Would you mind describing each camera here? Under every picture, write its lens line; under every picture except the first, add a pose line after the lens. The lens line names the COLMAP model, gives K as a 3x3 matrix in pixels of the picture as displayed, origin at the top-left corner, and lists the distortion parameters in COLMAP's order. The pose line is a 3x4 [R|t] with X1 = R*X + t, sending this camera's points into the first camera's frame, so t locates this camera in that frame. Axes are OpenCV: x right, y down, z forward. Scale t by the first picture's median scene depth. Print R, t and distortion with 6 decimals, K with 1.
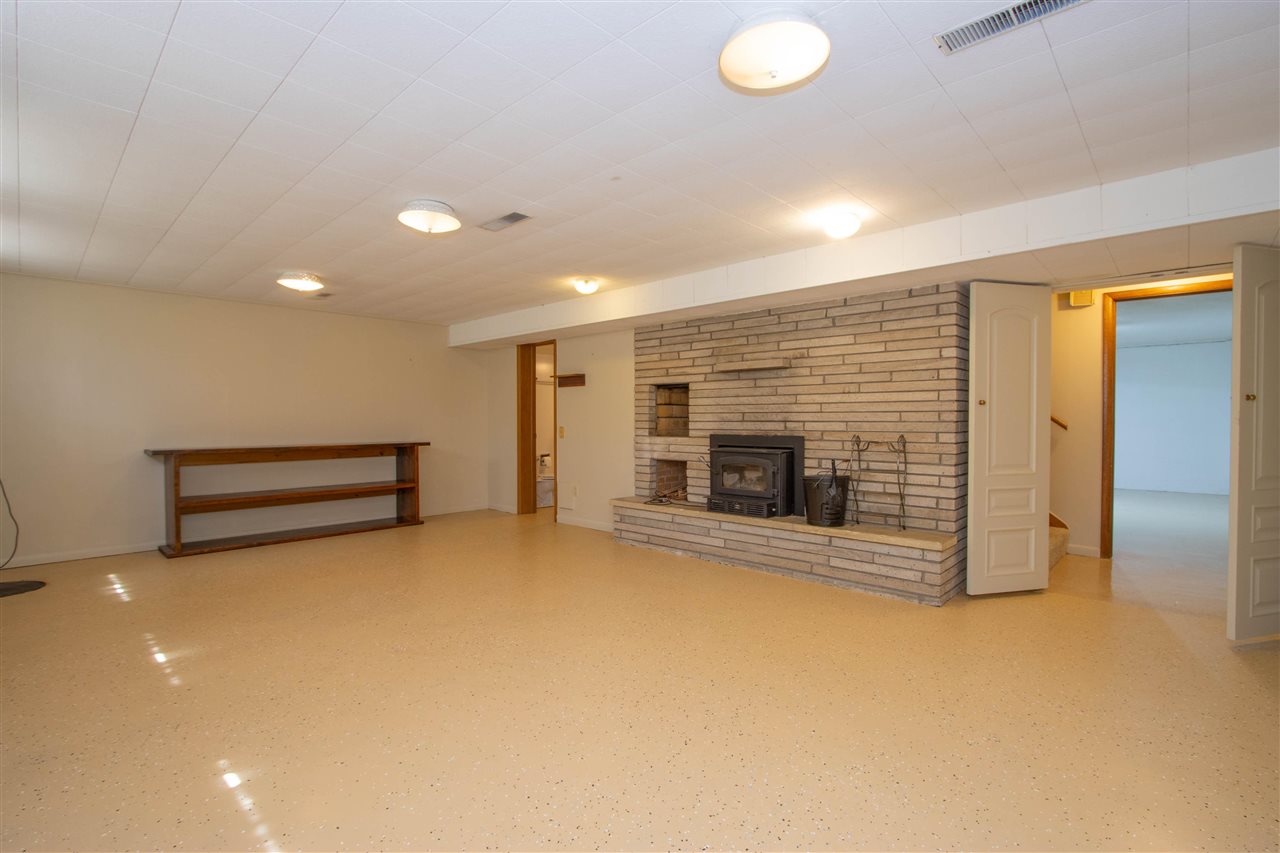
lens RADIAL K [[589.1, 0, 635.7], [0, 589.1, 429.2], [0, 0, 1]] dist [-0.026567, 0.000091]
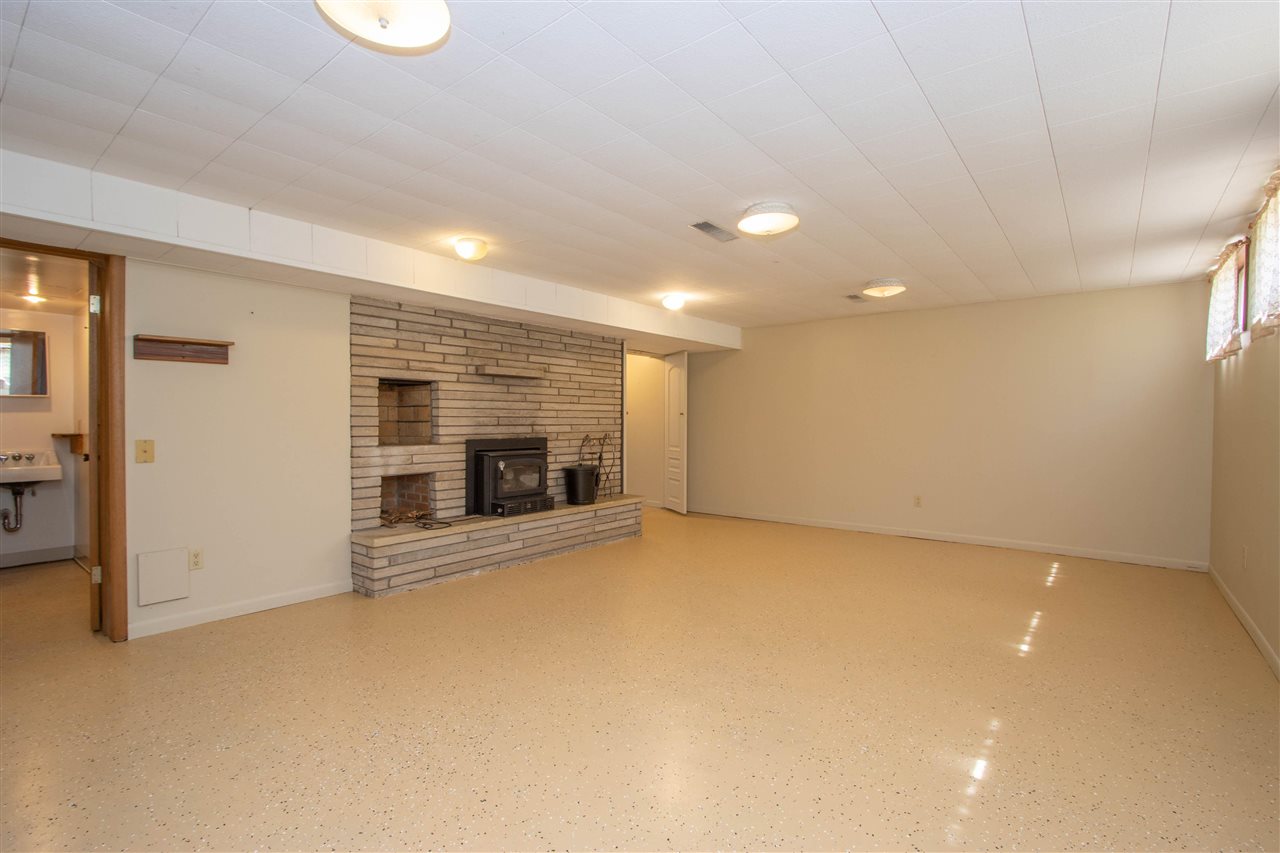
lens RADIAL K [[589.1, 0, 635.7], [0, 589.1, 429.2], [0, 0, 1]] dist [-0.026567, 0.000091]
pose [[-0.070173, -0.015961, 0.997407, -0.860165], [0.014146, 0.999756, 0.016994, -0.020953], [-0.997435, 0.015302, -0.069930, 0.841645]]
